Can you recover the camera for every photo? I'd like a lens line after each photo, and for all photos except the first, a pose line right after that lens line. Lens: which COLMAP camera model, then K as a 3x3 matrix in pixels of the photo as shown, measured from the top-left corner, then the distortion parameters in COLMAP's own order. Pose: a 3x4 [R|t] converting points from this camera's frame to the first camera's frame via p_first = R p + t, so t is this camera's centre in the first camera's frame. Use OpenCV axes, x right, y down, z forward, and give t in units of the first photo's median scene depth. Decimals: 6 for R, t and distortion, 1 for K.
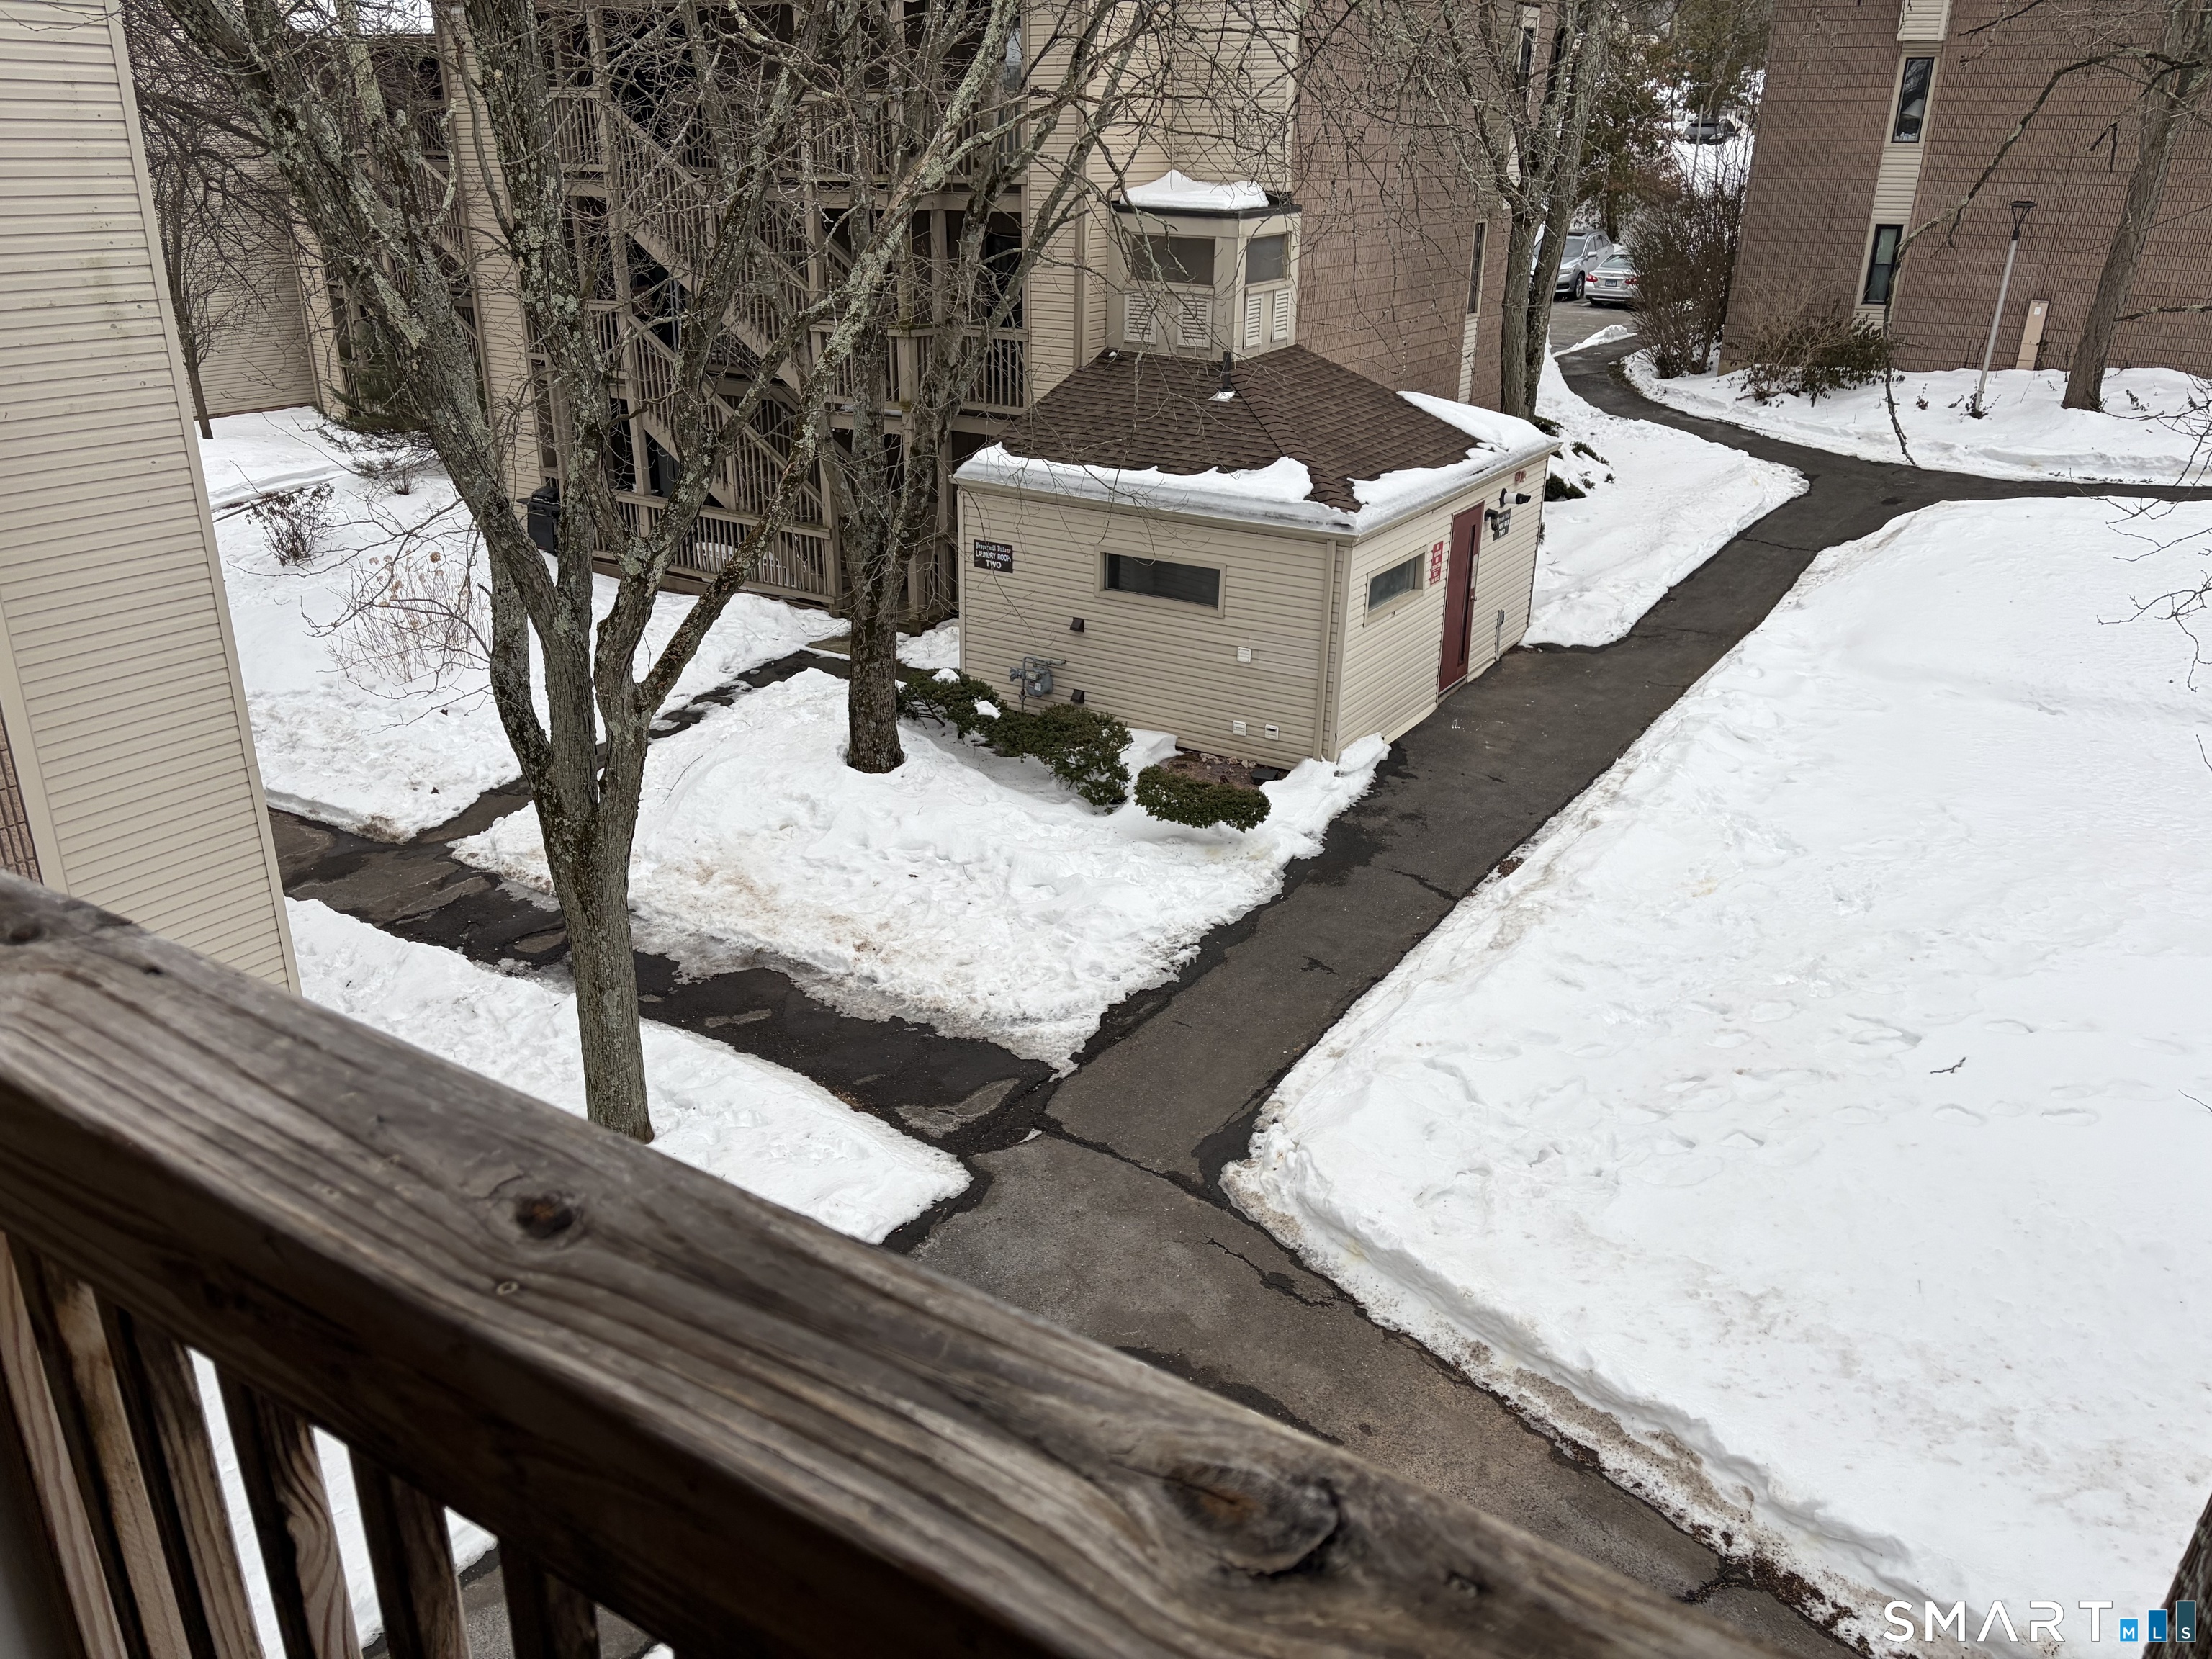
lens RADIAL K [[1674.2, 0, 1087.3], [0, 1674.2, 830.5], [0, 0, 1]] dist [0.038139, -0.024184]
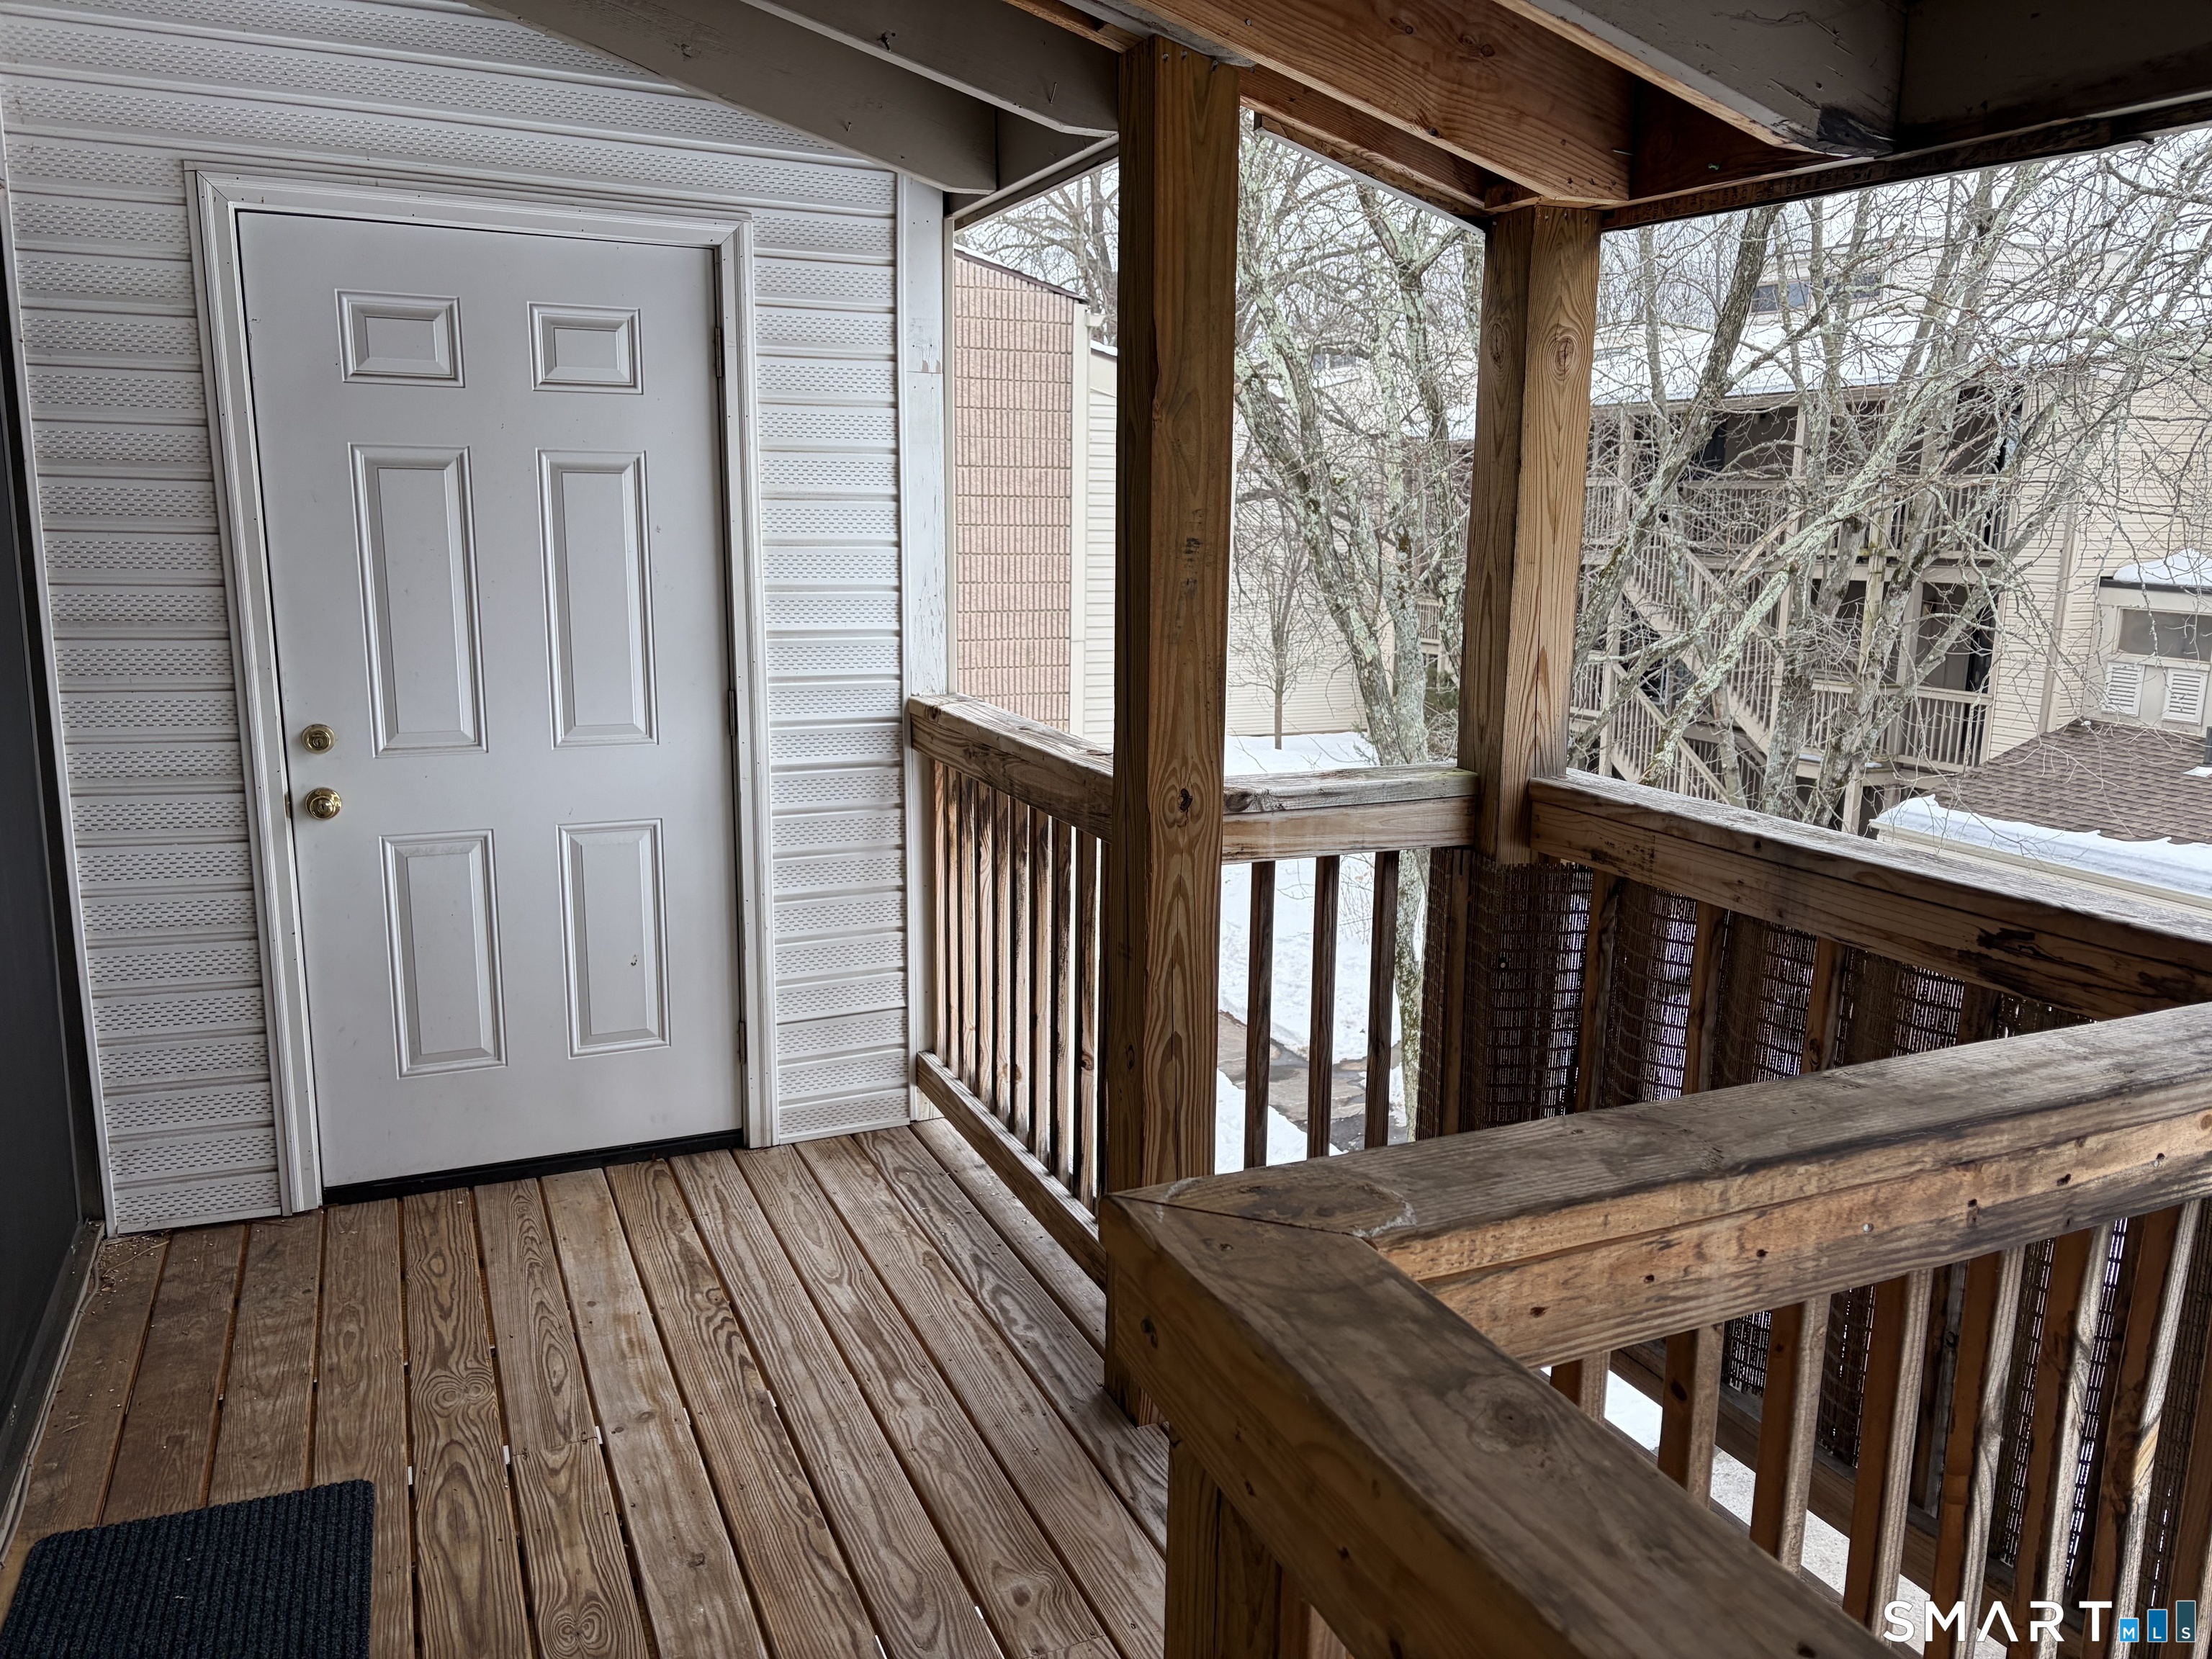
lens RADIAL K [[1674.2, 0, 1118.3], [0, 1674.2, 833.6], [0, 0, 1]] dist [0.038139, -0.024184]
pose [[0.829096, 0.103912, -0.549365, 0.118240], [-0.215719, 0.965950, -0.142851, 0.052947], [0.515815, 0.236946, 0.823281, -0.116621]]
